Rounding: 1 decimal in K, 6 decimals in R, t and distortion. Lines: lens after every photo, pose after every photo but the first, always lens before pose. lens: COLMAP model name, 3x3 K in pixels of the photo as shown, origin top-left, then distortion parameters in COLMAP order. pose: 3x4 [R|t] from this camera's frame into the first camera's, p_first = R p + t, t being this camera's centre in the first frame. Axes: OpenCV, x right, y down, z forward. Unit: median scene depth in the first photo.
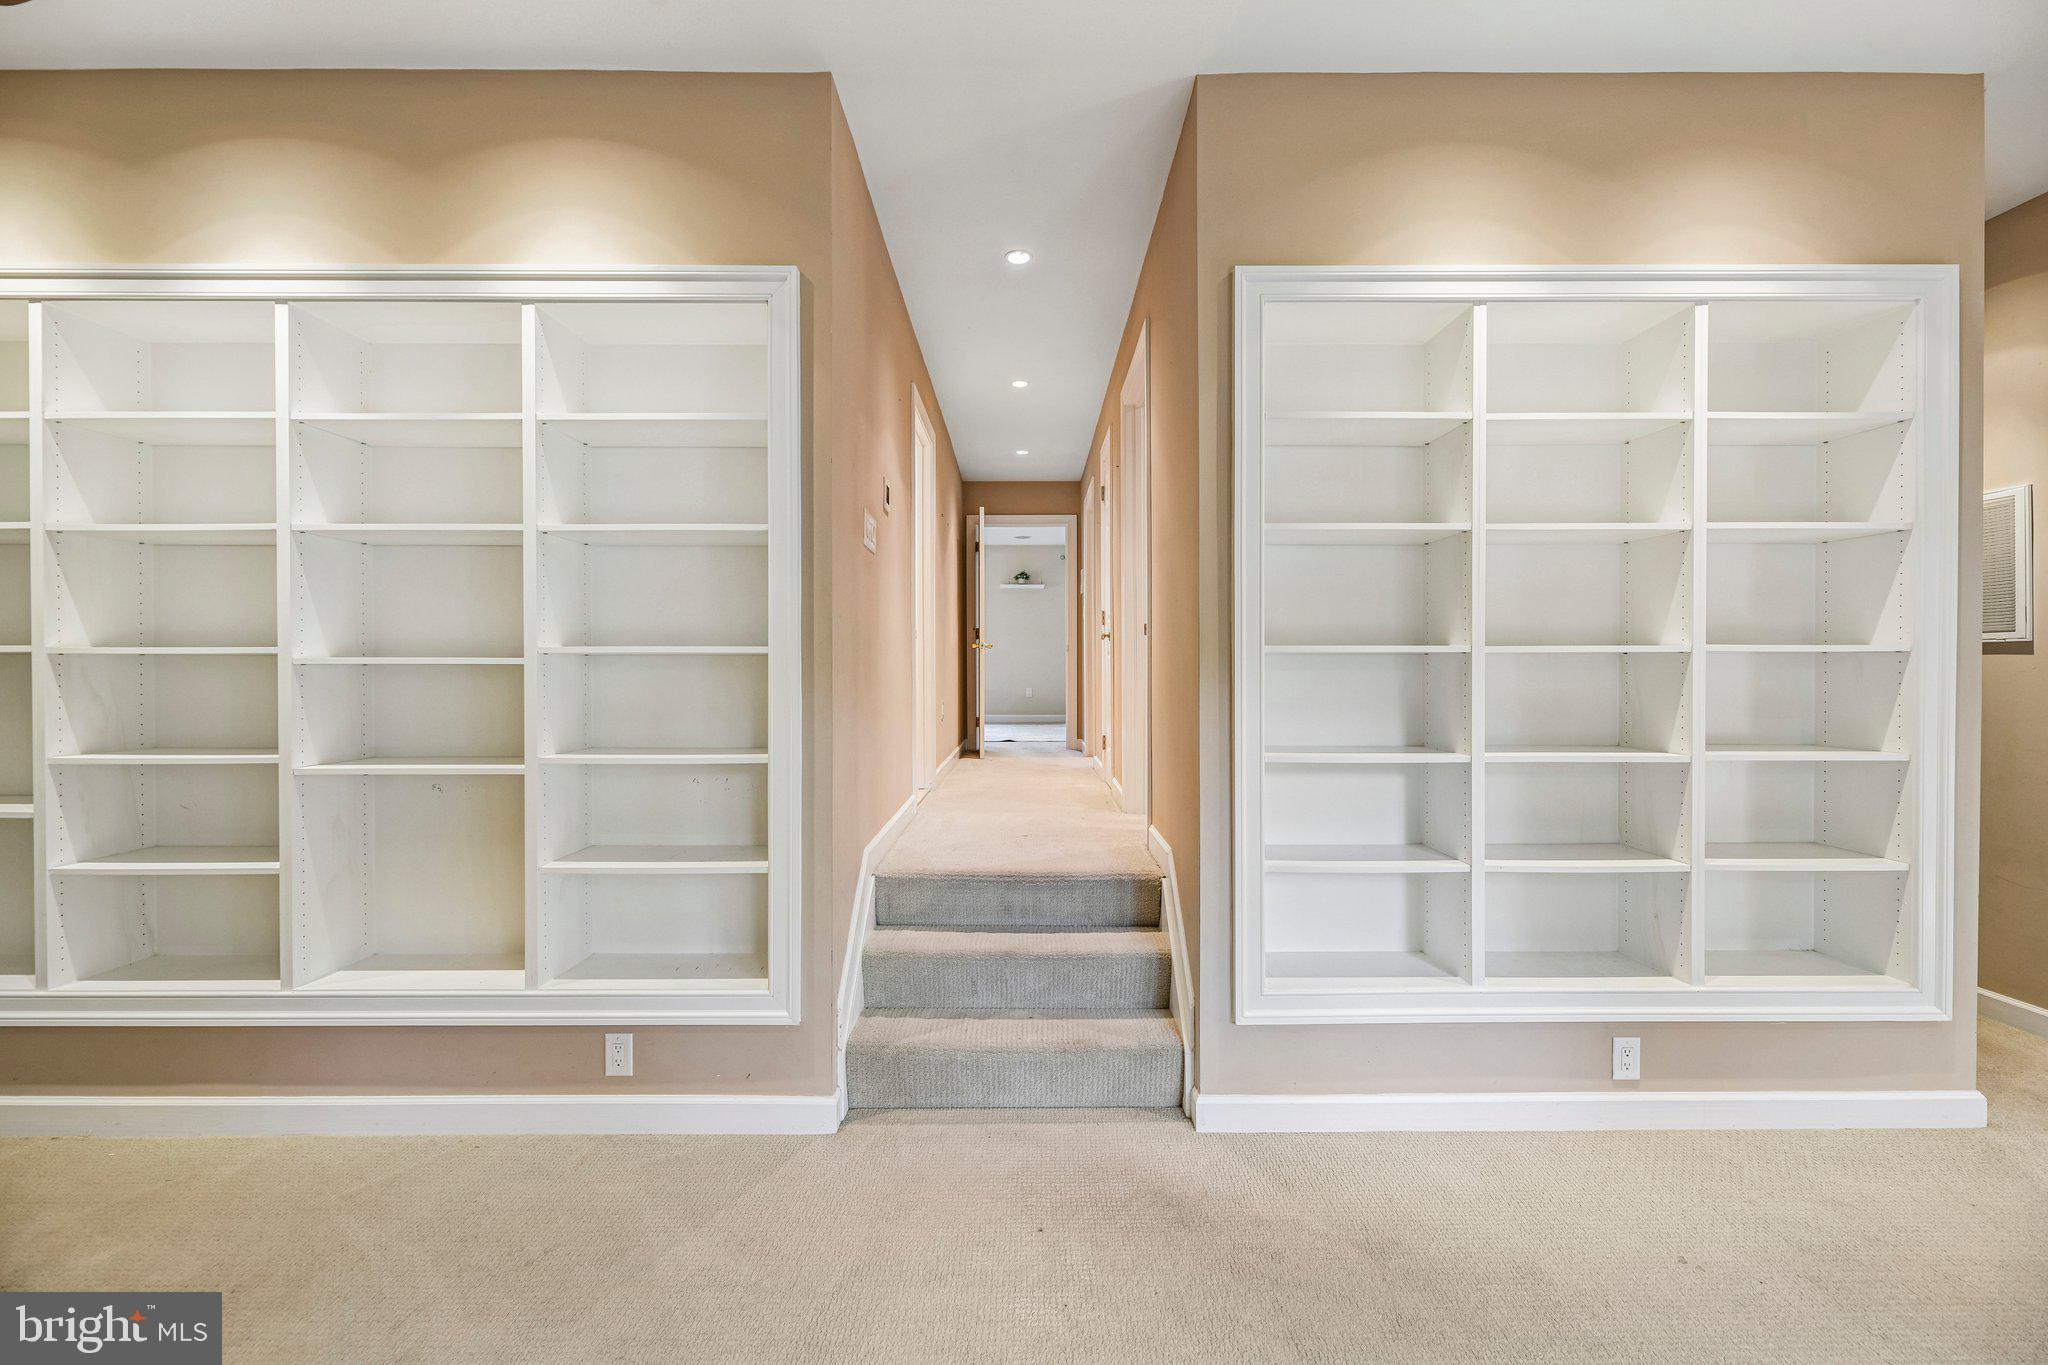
lens RADIAL K [[828.3, 0, 1029.1], [0, 828.3, 677.8], [0, 0, 1]] dist [0.005811, -0.002454]
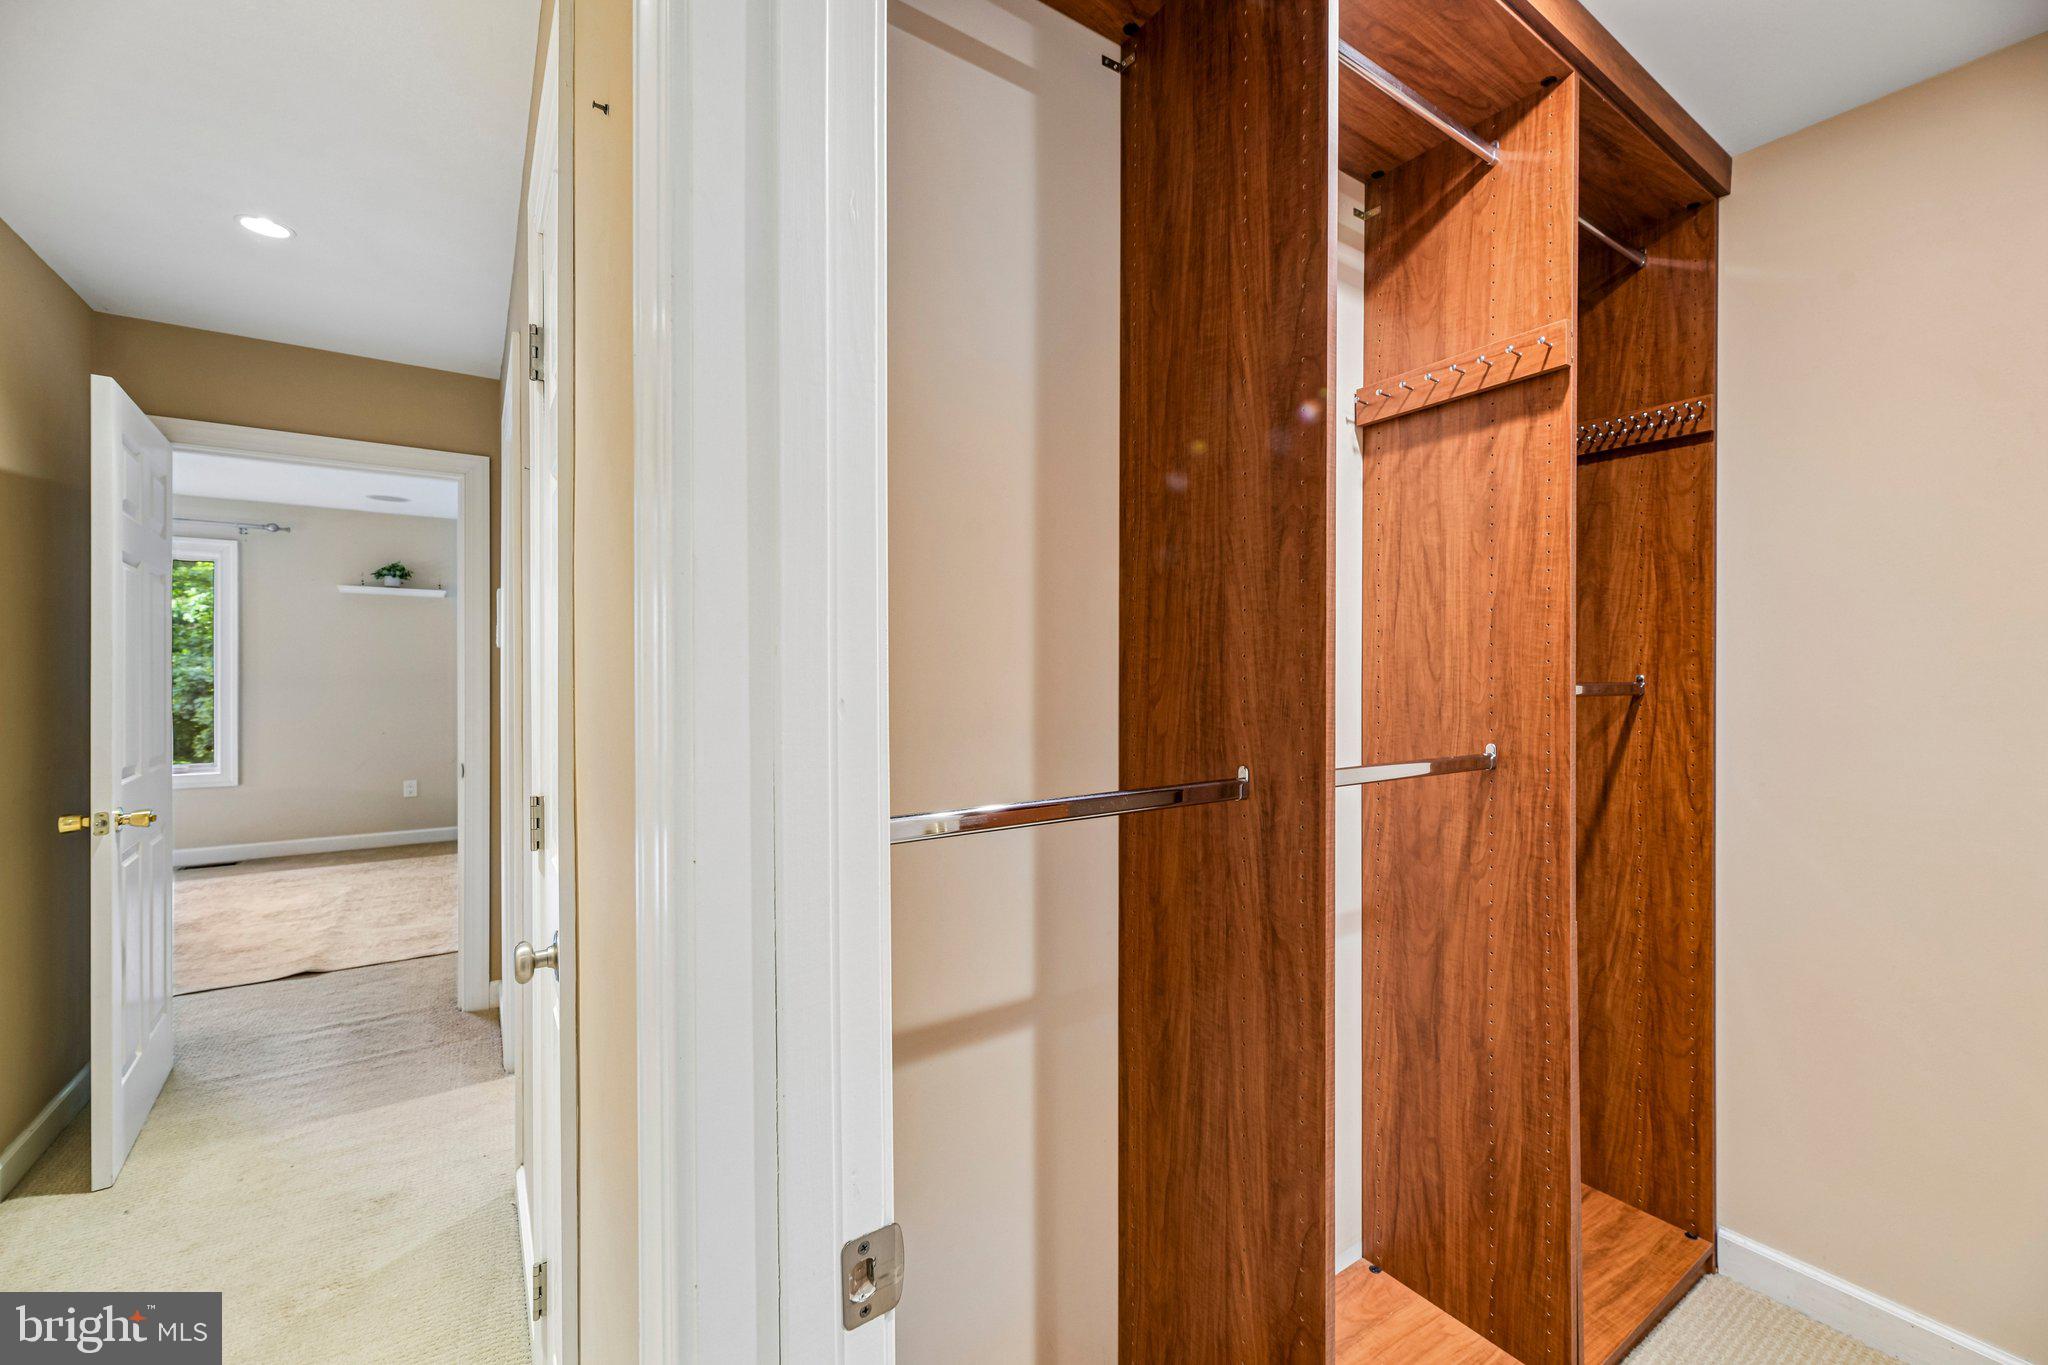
lens RADIAL K [[828.3, 0, 1024.2], [0, 828.3, 689.3], [0, 0, 1]] dist [0.005811, -0.002454]
pose [[0.833858, -0.005963, 0.551947, 0.158990], [-0.002612, 0.999888, 0.014748, -0.254918], [-0.551973, -0.013739, 0.833748, 1.490671]]
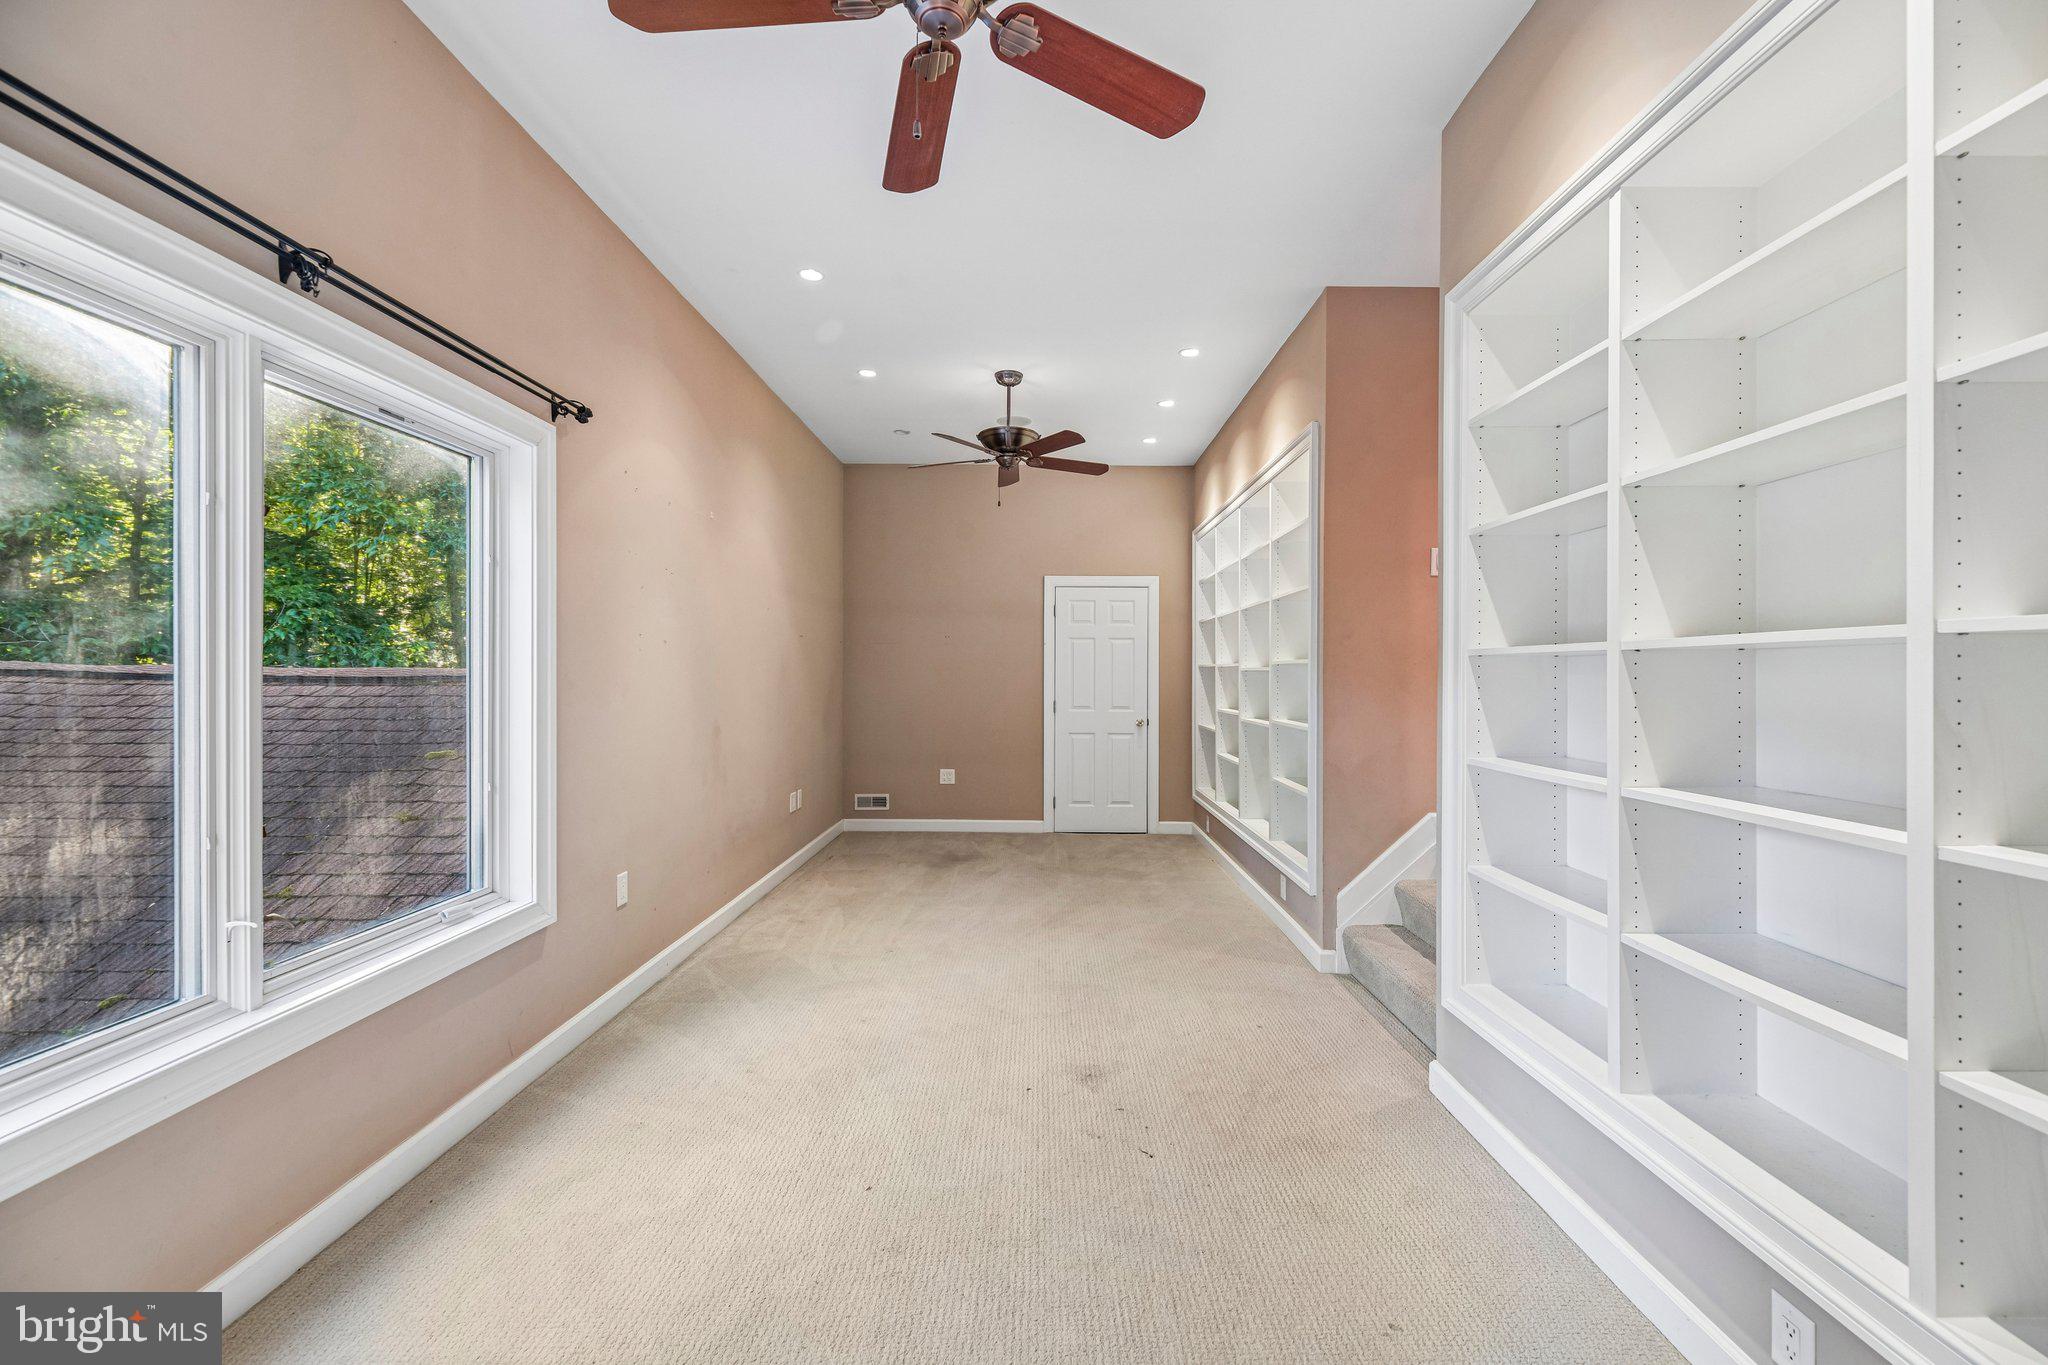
lens RADIAL K [[828.3, 0, 1030.9], [0, 828.3, 683.9], [0, 0, 1]] dist [0.005811, -0.002454]
pose [[-0.026463, 0.003055, -0.999645, 1.268870], [-0.010358, 0.999941, 0.003330, 0.014466], [0.999596, 0.010442, -0.026430, 0.483982]]
